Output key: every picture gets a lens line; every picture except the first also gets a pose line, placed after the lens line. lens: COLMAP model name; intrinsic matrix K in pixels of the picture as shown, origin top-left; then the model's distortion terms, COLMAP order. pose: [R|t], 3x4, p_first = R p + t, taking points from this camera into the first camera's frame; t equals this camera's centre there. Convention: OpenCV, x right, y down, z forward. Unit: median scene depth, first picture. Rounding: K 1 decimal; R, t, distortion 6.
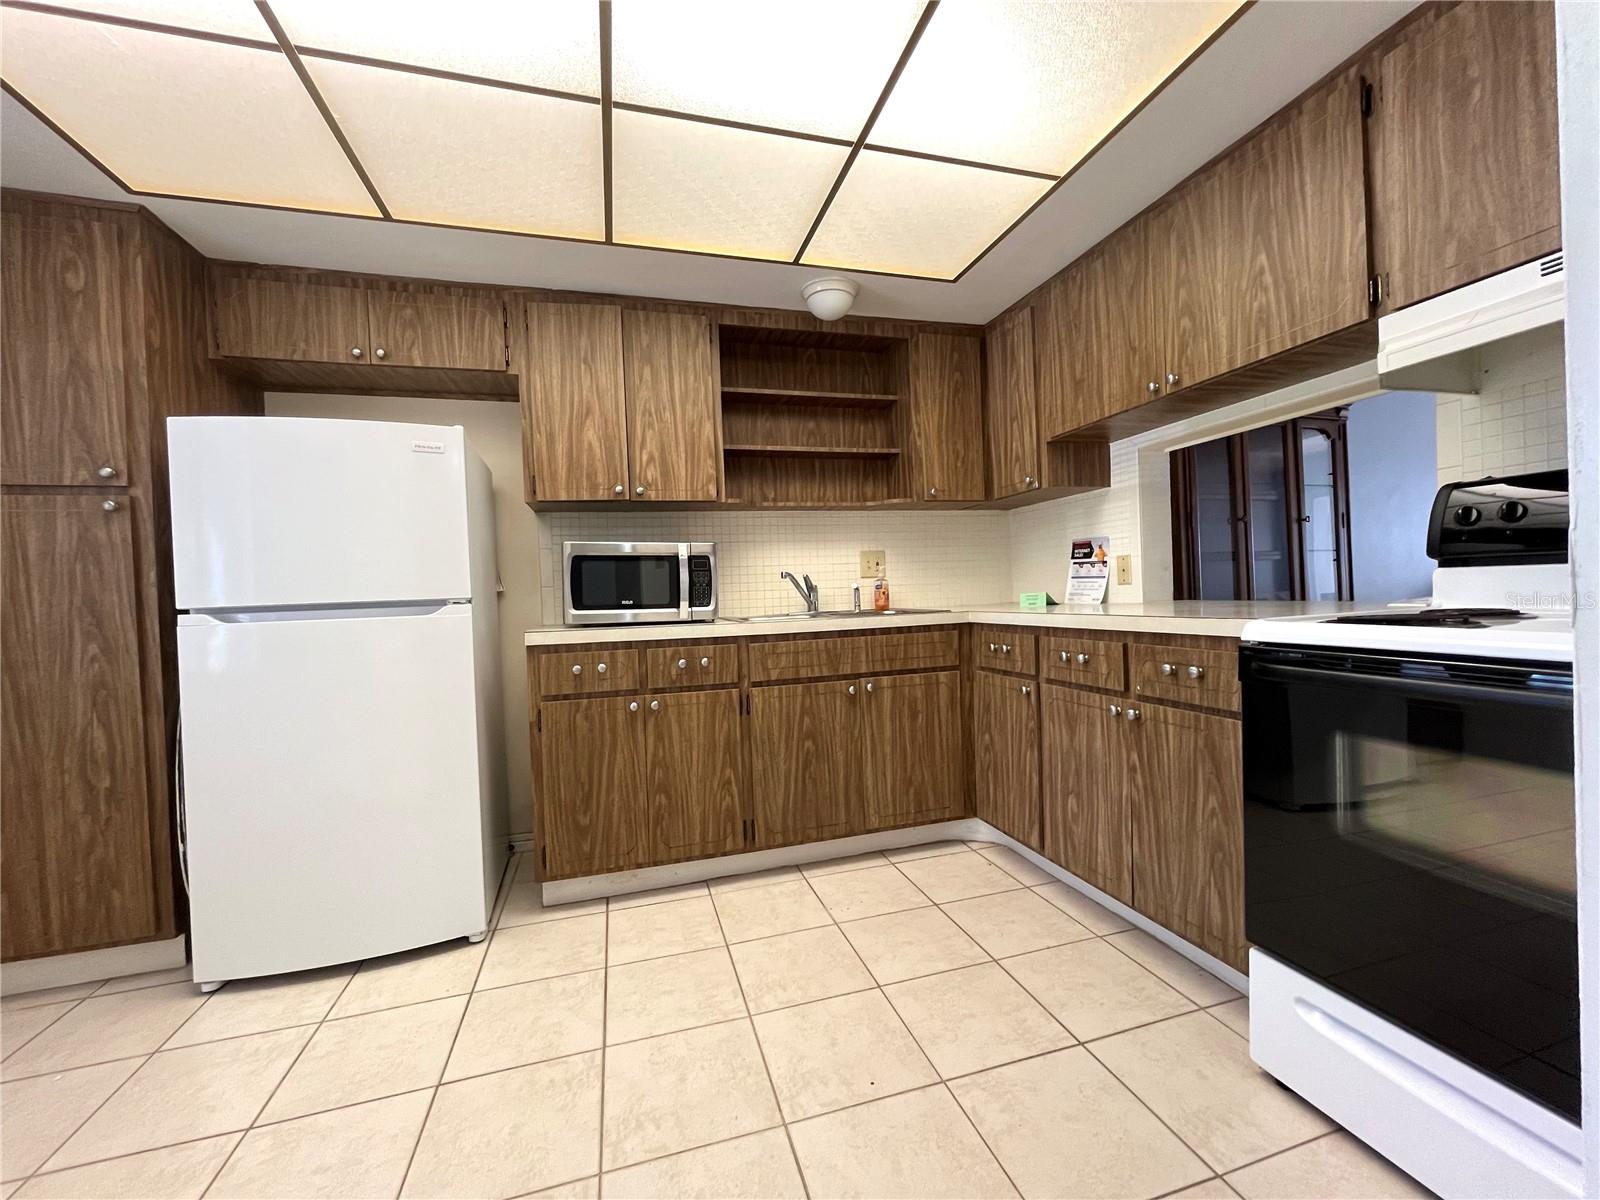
lens RADIAL K [[647.7, 0, 800.5], [0, 647.7, 603.5], [0, 0, 1]] dist [-0.001670, -0.000523]
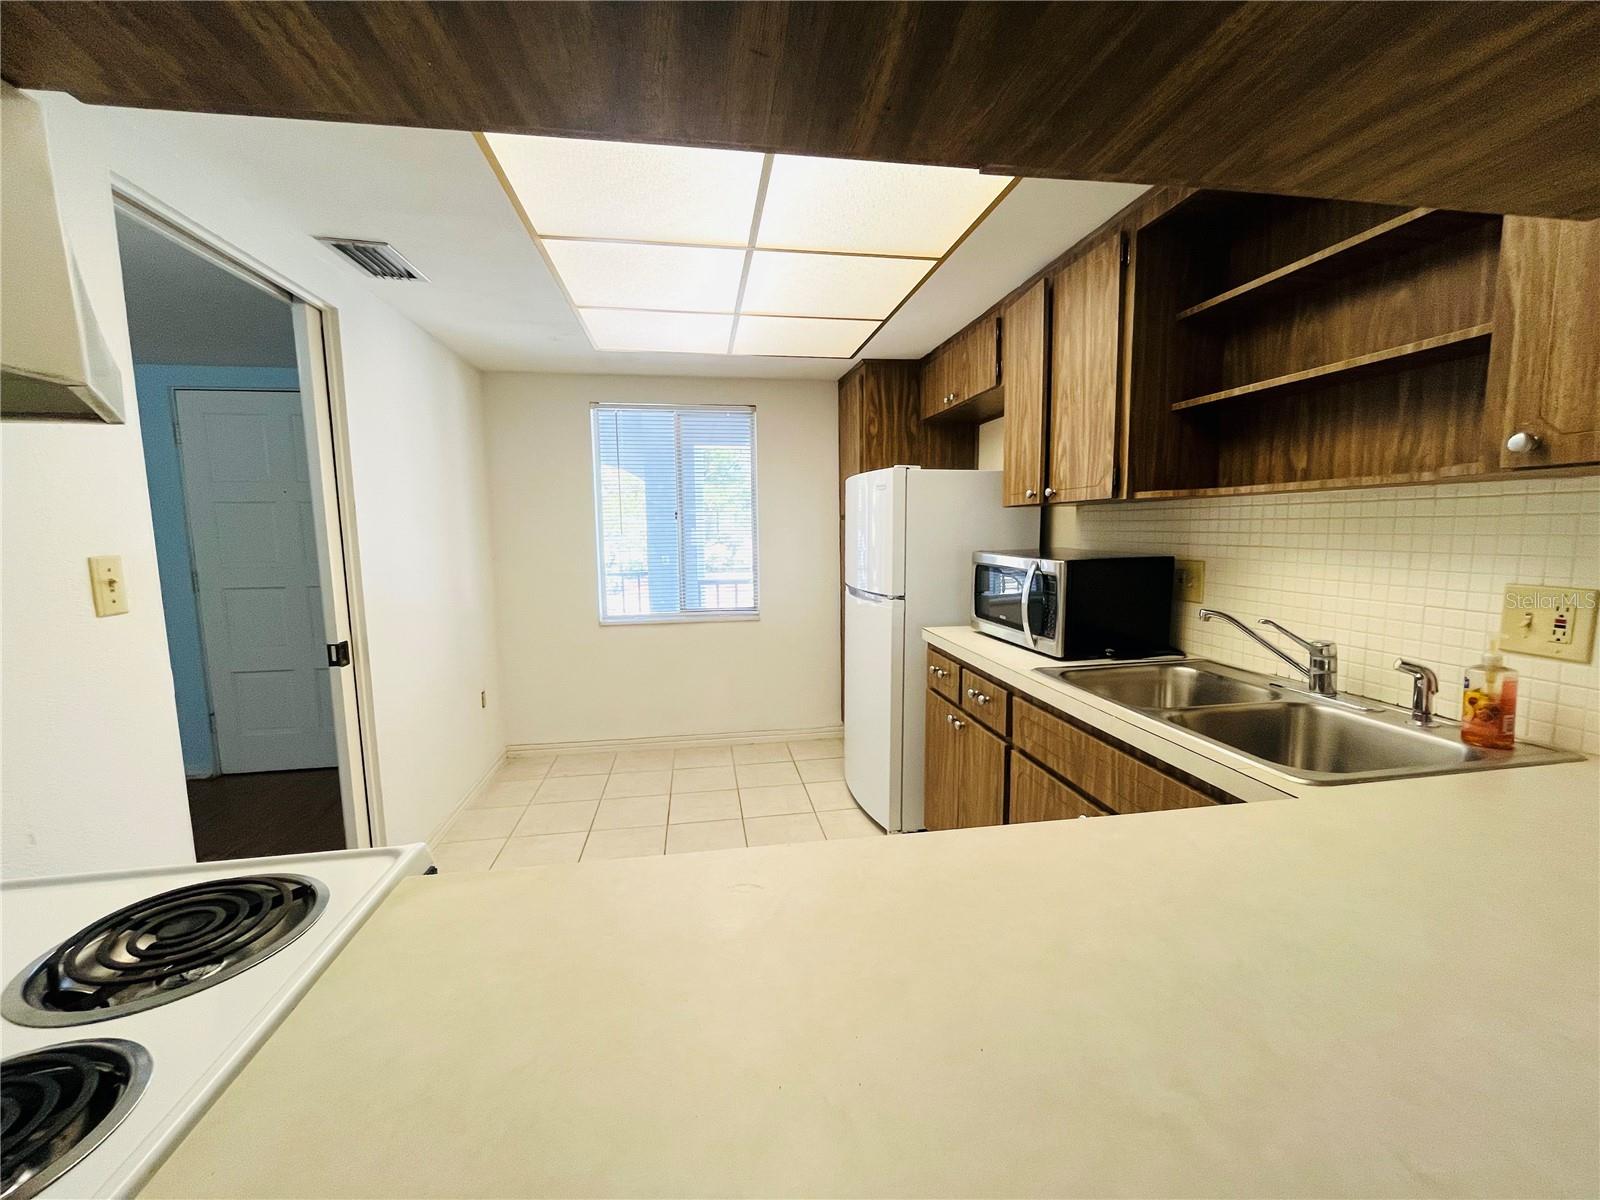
lens RADIAL K [[647.7, 0, 797.4], [0, 647.7, 602.9], [0, 0, 1]] dist [-0.001670, -0.000523]
pose [[-0.128082, 0.158038, -0.979091, 0.723256], [0.002487, 0.987270, 0.159033, -0.181038], [0.991760, 0.017935, -0.126845, 0.845574]]
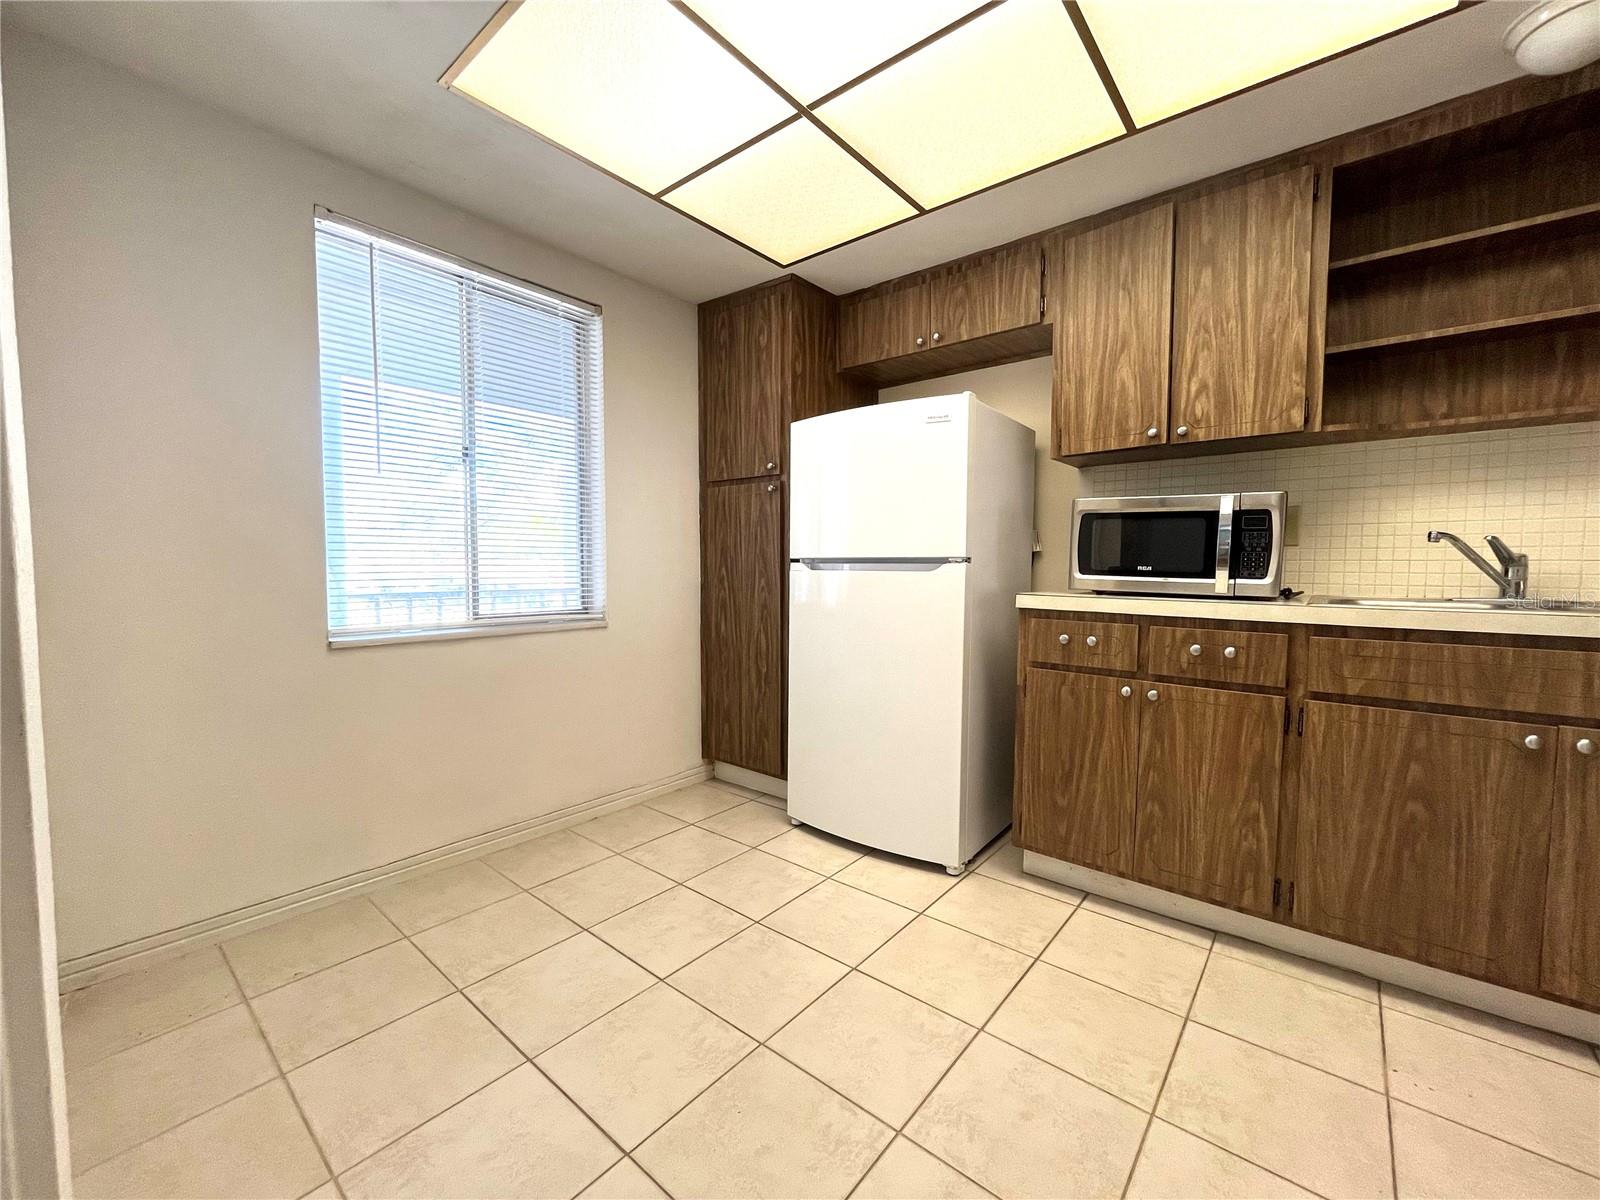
lens RADIAL K [[647.7, 0, 799.9], [0, 647.7, 602.8], [0, 0, 1]] dist [-0.001670, -0.000523]
pose [[0.556942, 0.090244, -0.825634, 0.187121], [-0.037748, 0.995803, 0.083381, -0.010819], [0.829693, -0.015273, 0.558011, 0.163837]]
